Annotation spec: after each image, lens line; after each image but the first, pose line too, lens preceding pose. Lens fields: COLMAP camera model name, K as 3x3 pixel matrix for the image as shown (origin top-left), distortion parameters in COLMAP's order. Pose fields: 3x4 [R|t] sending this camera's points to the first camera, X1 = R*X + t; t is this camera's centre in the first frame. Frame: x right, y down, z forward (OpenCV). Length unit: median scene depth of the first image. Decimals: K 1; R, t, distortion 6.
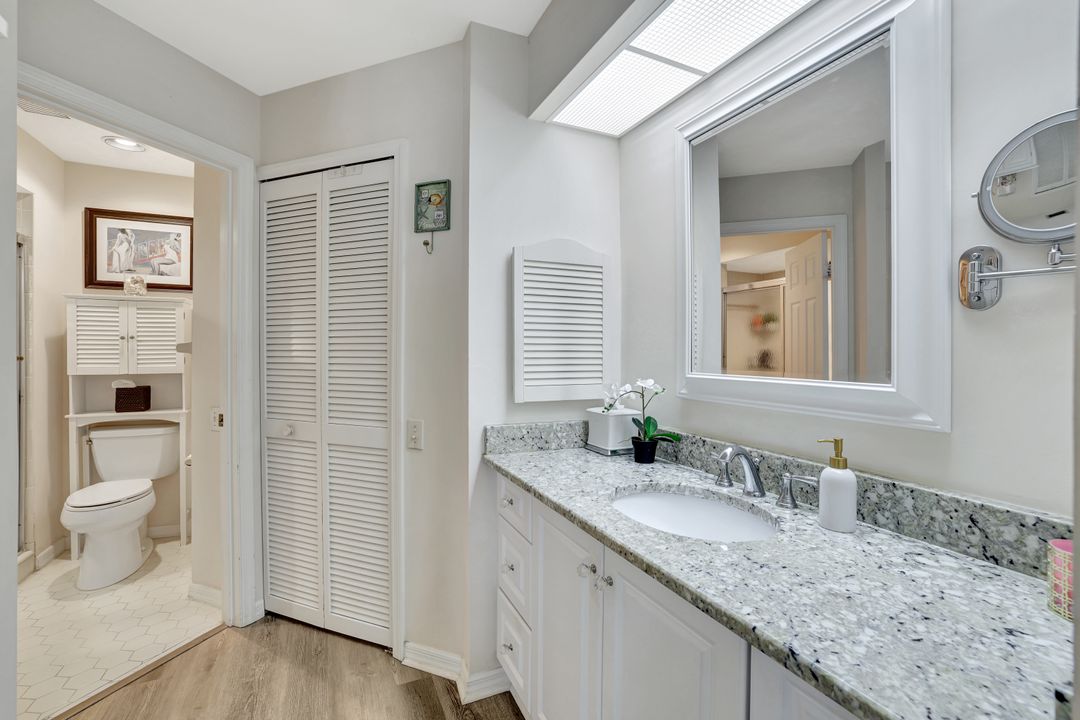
lens RADIAL K [[488.7, 0, 559.8], [0, 488.7, 348.9], [0, 0, 1]] dist [0.000540, 0.000244]
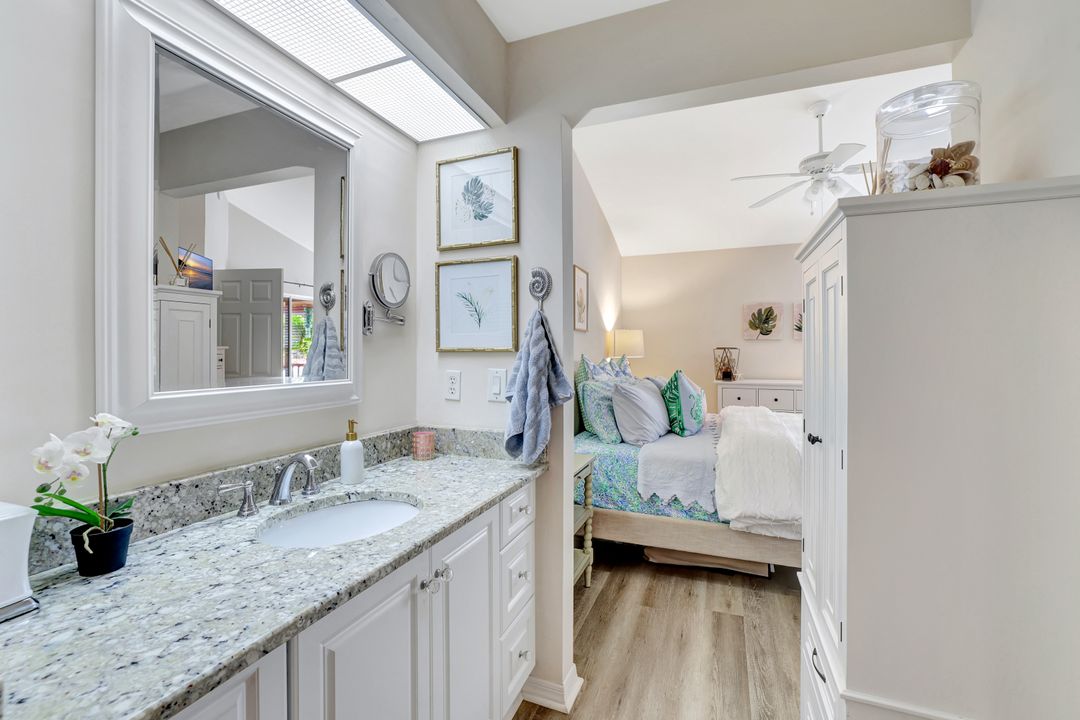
lens RADIAL K [[481.2, 0, 537.4], [0, 481.2, 355.1], [0, 0, 1]] dist [-0.018778, 0.006577]
pose [[-0.678257, -0.001404, 0.734824, -0.532421], [-0.000473, 0.999999, 0.001474, -0.002582], [-0.734825, 0.000652, -0.678256, 1.014433]]
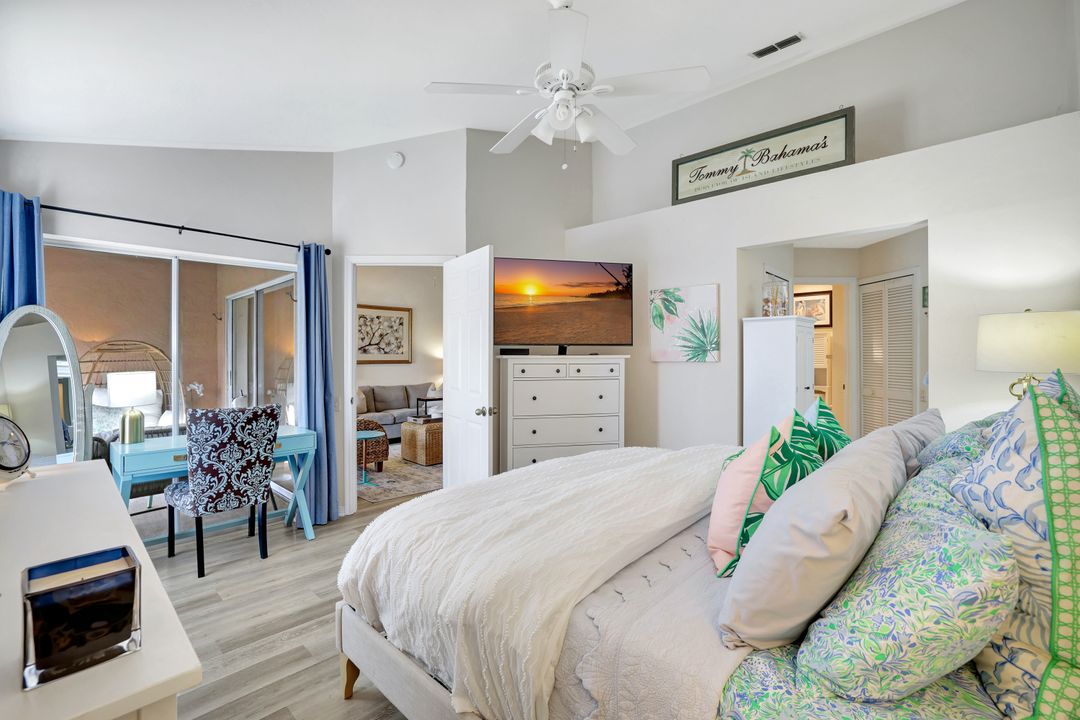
lens RADIAL K [[478.8, 0, 542.2], [0, 478.8, 349.8], [0, 0, 1]] dist [-0.030534, 0.018802]
pose [[0.377318, -0.007212, -0.926056, 1.319833], [0.004615, 0.999972, -0.005907, -0.042763], [0.926072, -0.002045, 0.377340, -1.816795]]
